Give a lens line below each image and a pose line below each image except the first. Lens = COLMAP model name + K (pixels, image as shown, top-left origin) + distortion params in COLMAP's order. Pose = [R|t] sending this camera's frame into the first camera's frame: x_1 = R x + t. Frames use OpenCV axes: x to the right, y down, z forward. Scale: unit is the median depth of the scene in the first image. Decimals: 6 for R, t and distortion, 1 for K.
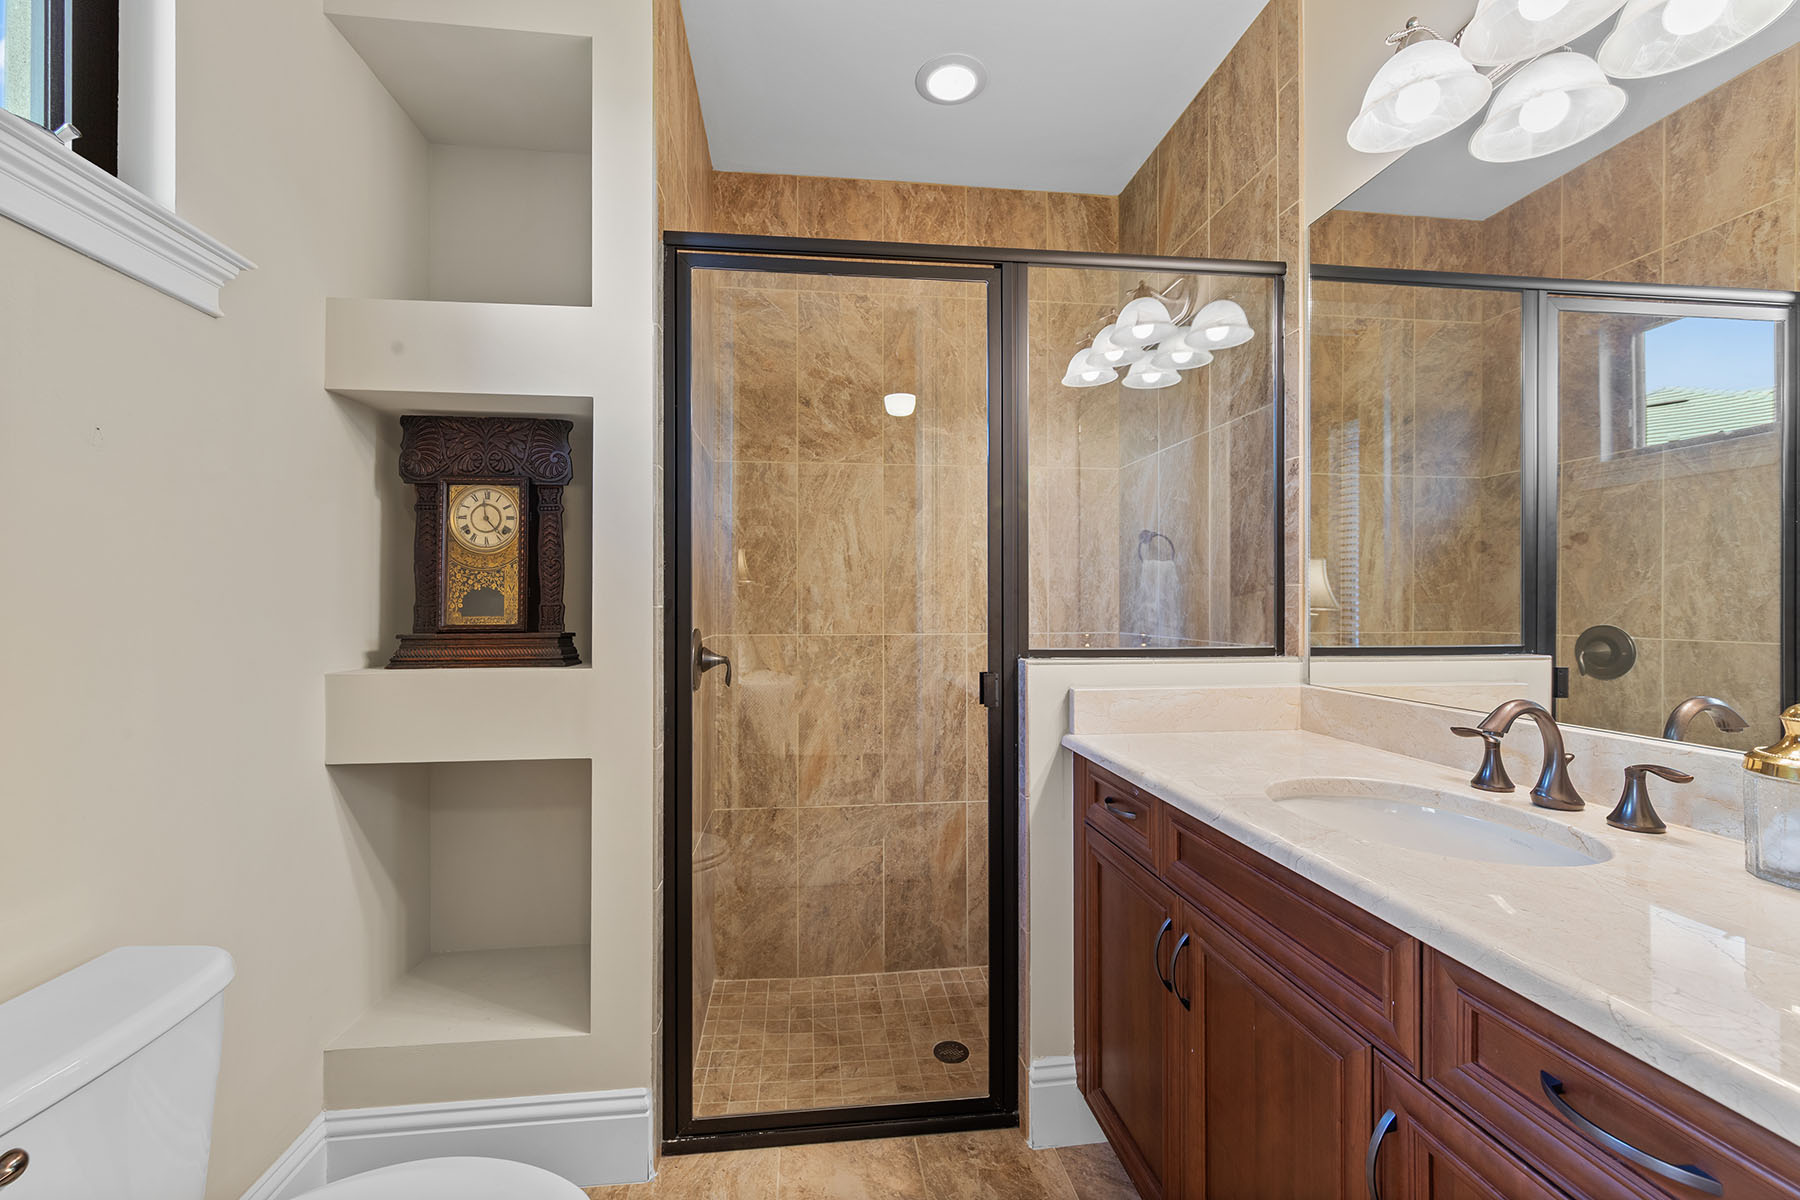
lens RADIAL K [[704.1, 0, 889.6], [0, 704.1, 596.6], [0, 0, 1]] dist [-0.002618, -0.000151]
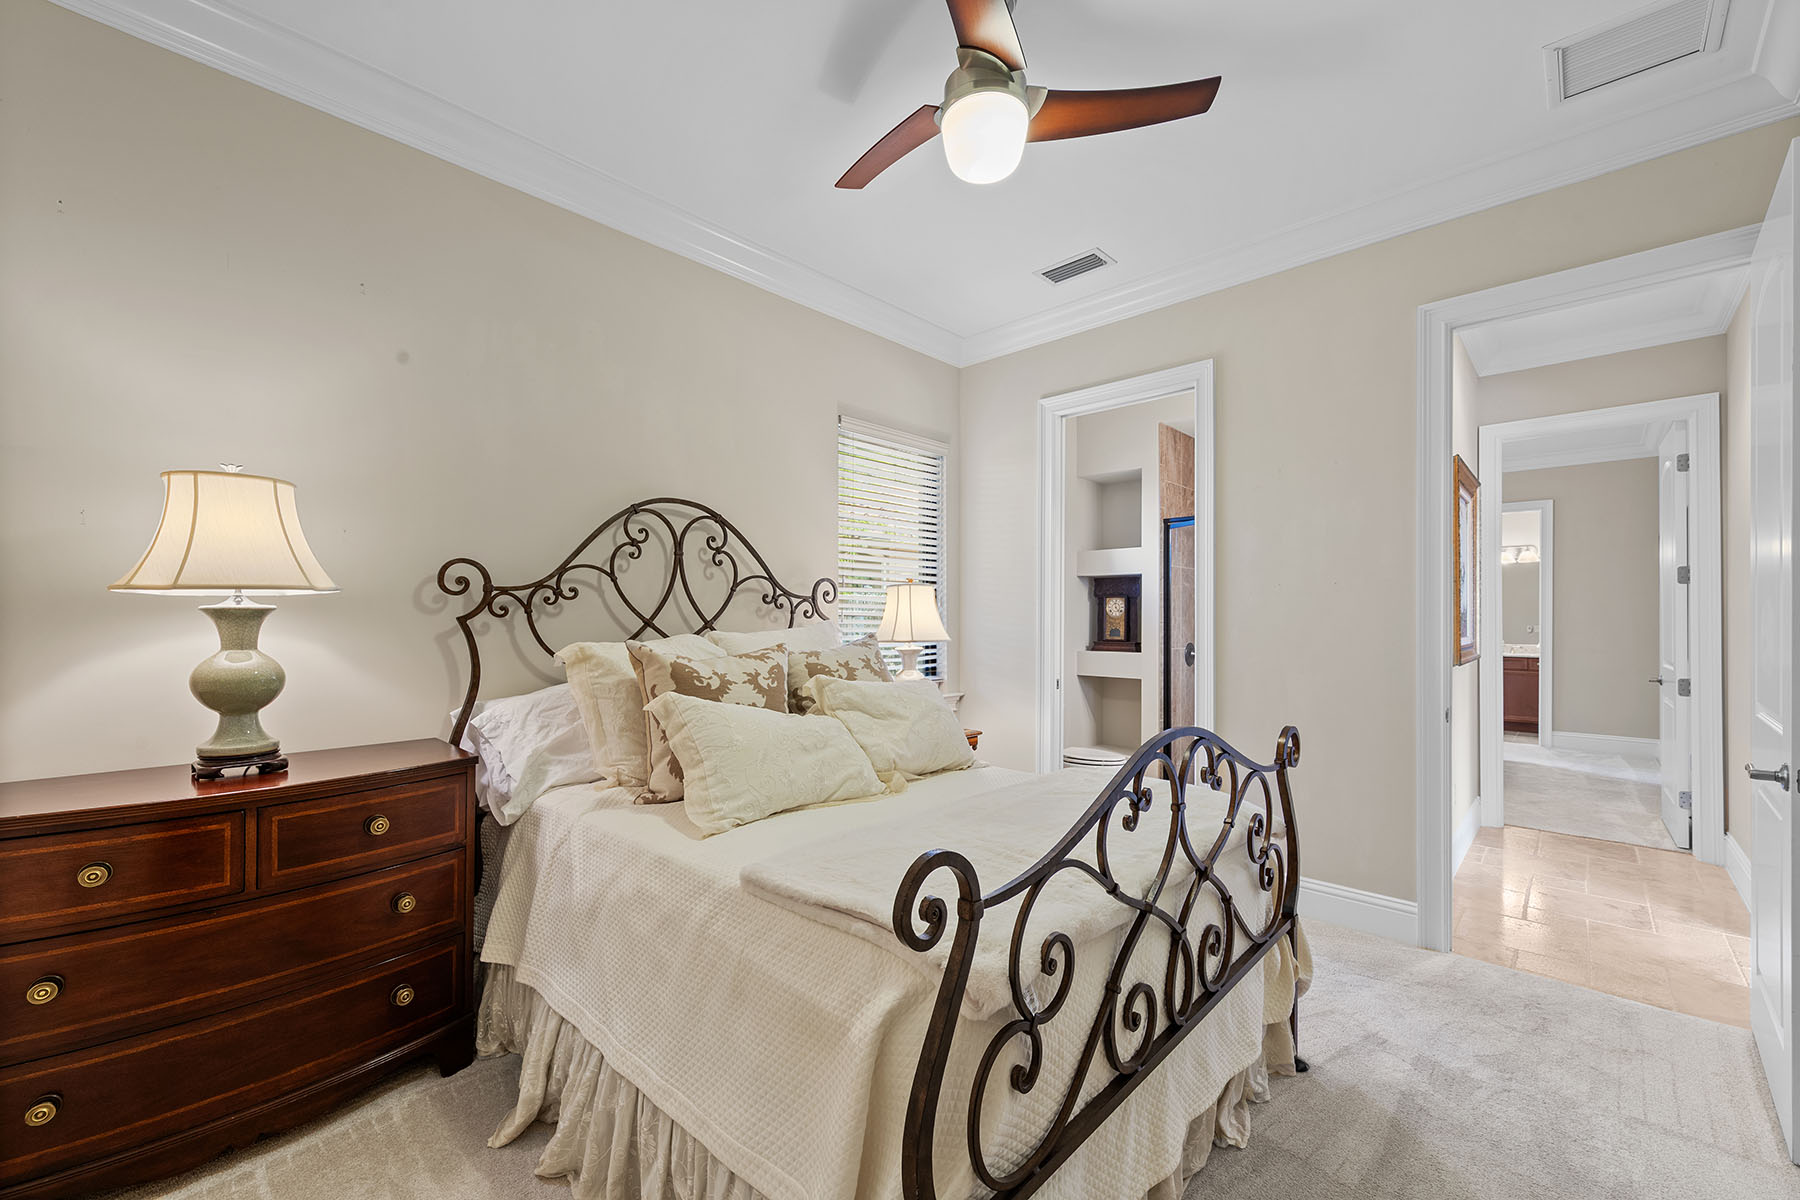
lens RADIAL K [[704.1, 0, 898.9], [0, 704.1, 612.4], [0, 0, 1]] dist [-0.002618, -0.000151]
pose [[0.624212, -0.008276, -0.781211, 1.402618], [0.000665, 0.999949, -0.010062, -0.055413], [0.781254, 0.005761, 0.624186, -1.901617]]
